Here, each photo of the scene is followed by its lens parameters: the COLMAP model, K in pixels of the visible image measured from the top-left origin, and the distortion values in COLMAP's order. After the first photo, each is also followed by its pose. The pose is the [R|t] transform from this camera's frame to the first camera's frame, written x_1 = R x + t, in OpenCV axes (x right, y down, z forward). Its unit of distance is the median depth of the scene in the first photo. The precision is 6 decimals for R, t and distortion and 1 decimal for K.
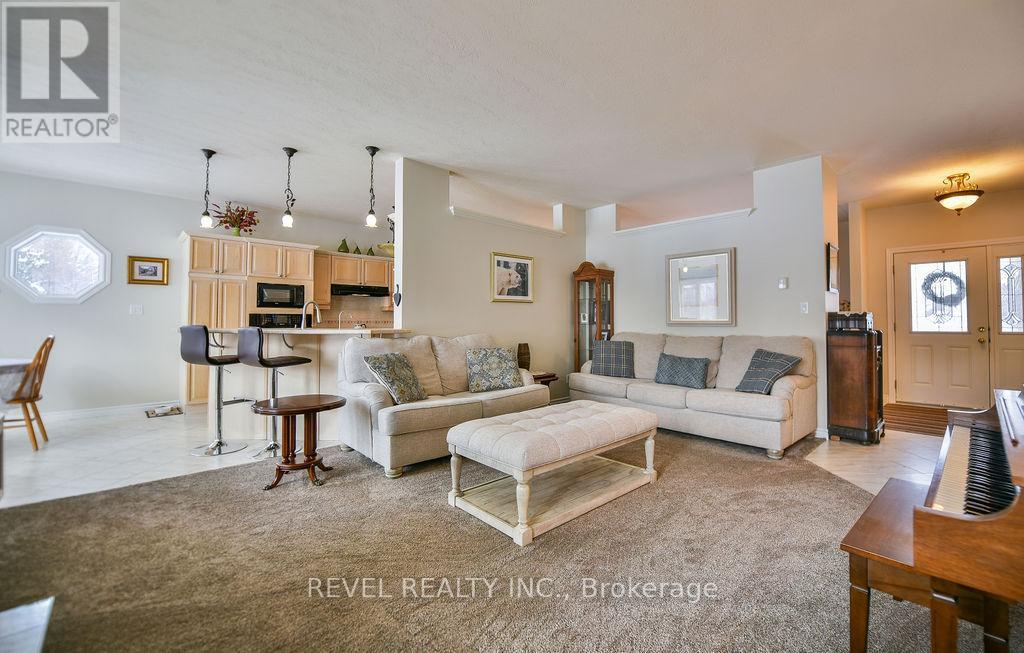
lens RADIAL K [[419.9, 0, 517.2], [0, 419.9, 299.3], [0, 0, 1]] dist [-0.014429, -0.000165]
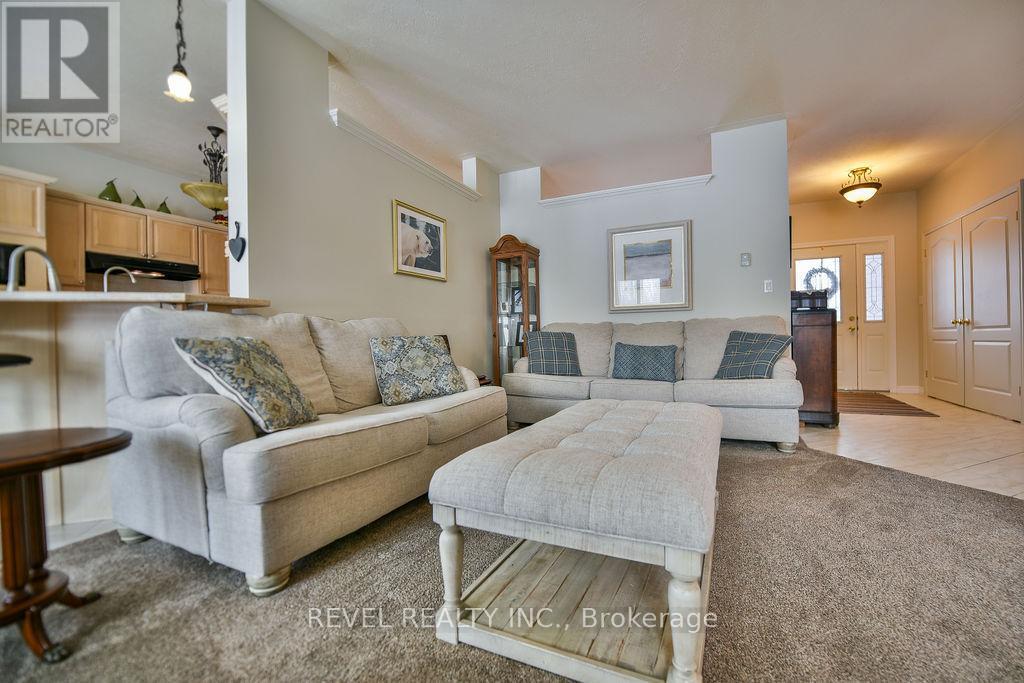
lens RADIAL K [[407.5, 0, 512.0], [0, 407.5, 341.5], [0, 0, 1]] dist [-0.019354, -0.000976]
pose [[0.923496, -0.013244, 0.383380, -0.158597], [-0.004800, 0.998927, 0.046071, 0.096358], [-0.383579, -0.044387, 0.922441, 0.370431]]
